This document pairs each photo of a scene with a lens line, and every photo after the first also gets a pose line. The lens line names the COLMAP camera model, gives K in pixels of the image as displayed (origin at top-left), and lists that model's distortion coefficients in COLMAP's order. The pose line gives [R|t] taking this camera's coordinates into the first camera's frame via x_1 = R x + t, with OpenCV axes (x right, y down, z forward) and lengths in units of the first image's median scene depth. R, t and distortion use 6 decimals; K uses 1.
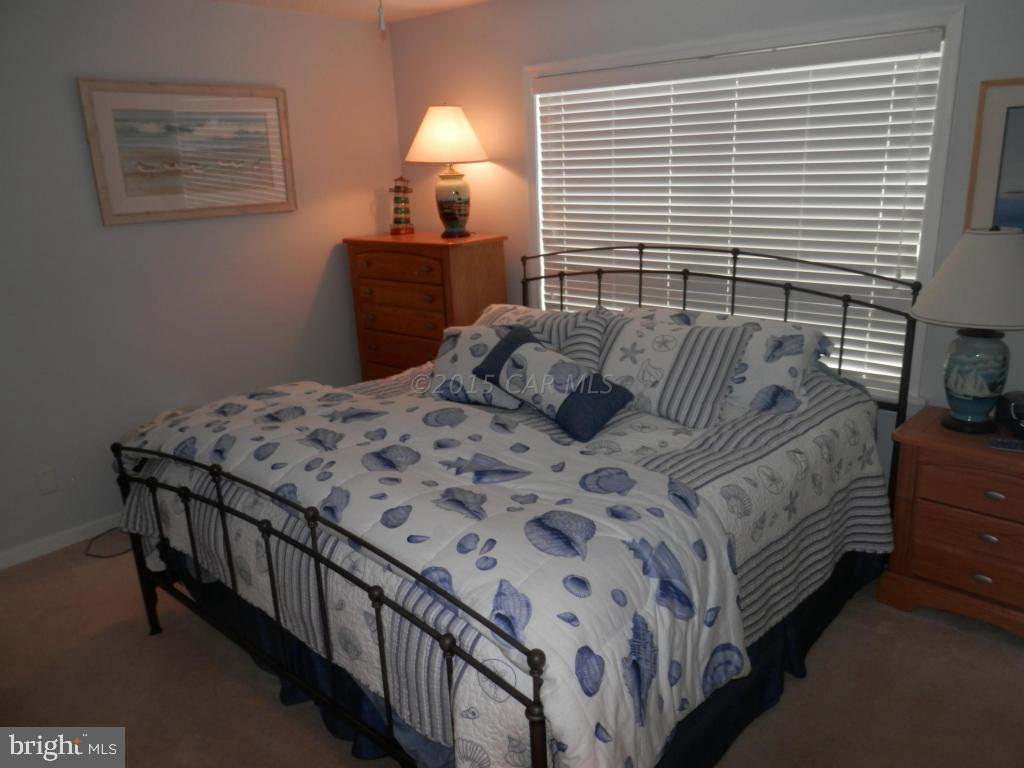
lens RADIAL K [[762.8, 0, 536.6], [0, 762.8, 381.3], [0, 0, 1]] dist [-0.000835, 0.015460]
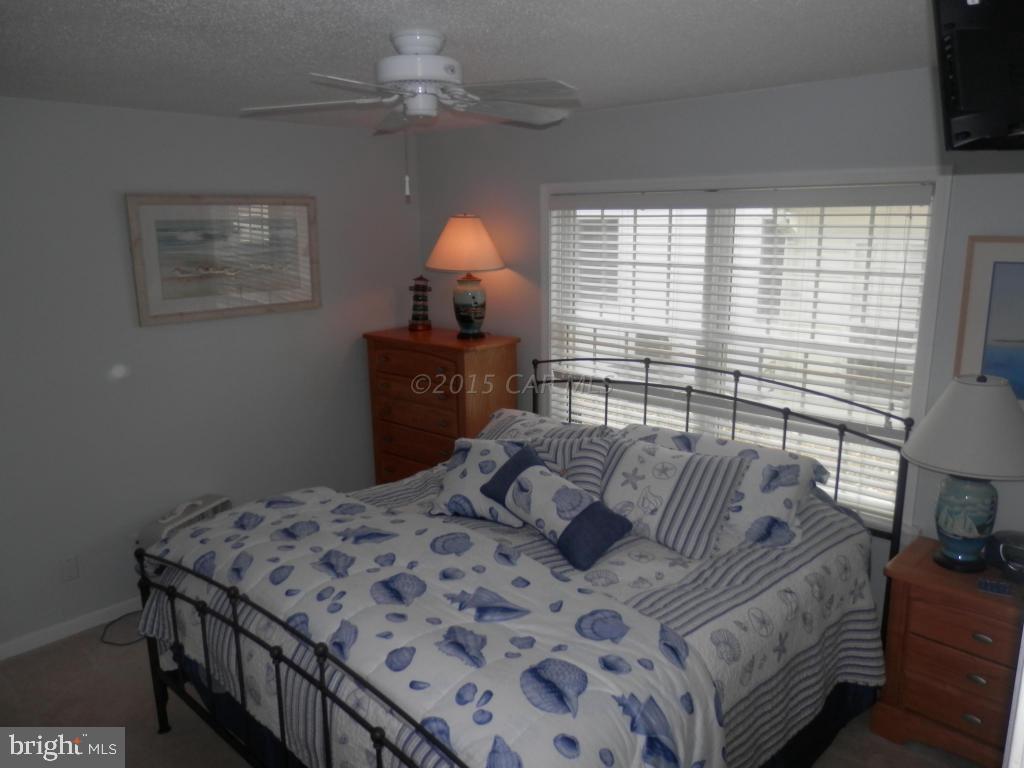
lens RADIAL K [[762.8, 0, 532.8], [0, 762.8, 384.7], [0, 0, 1]] dist [-0.000835, 0.015460]
pose [[0.999156, 0.033932, -0.023167, 0.008786], [-0.035370, 0.997271, -0.064806, -0.105322], [0.020905, 0.065571, 0.997629, -0.059929]]
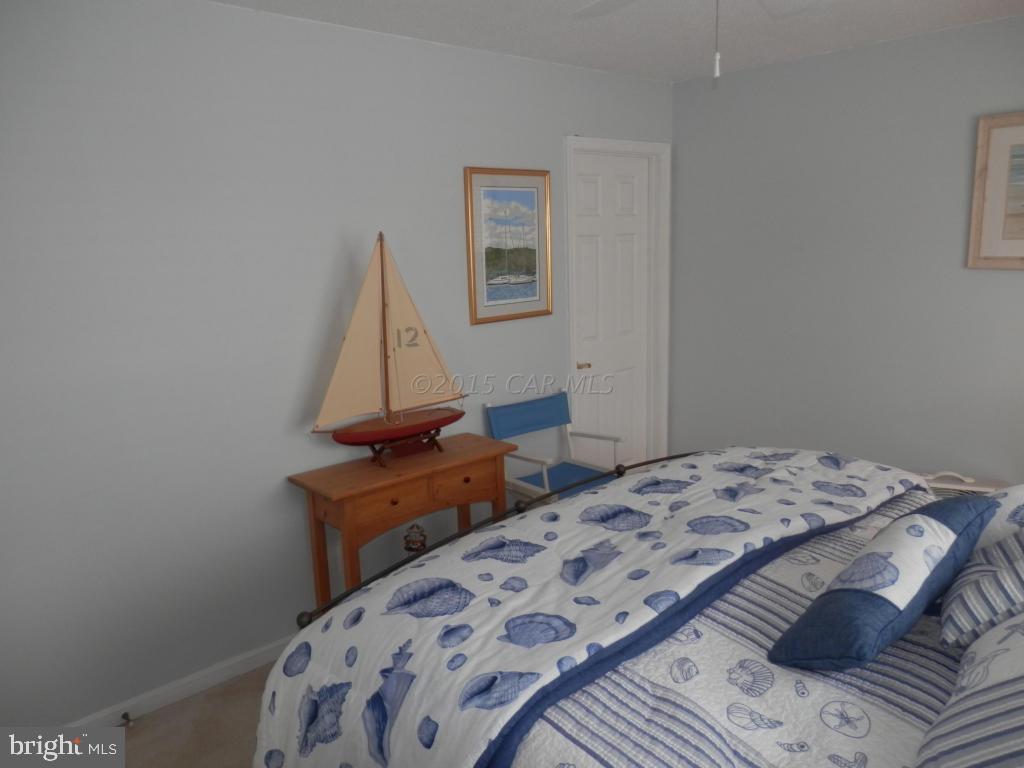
lens RADIAL K [[762.8, 0, 513.6], [0, 762.8, 389.0], [0, 0, 1]] dist [-0.000835, 0.015460]
pose [[-0.108714, 0.241295, -0.964343, 0.657709], [-0.244651, 0.933760, 0.261223, -0.249888], [0.963497, 0.264327, -0.042479, 0.769541]]
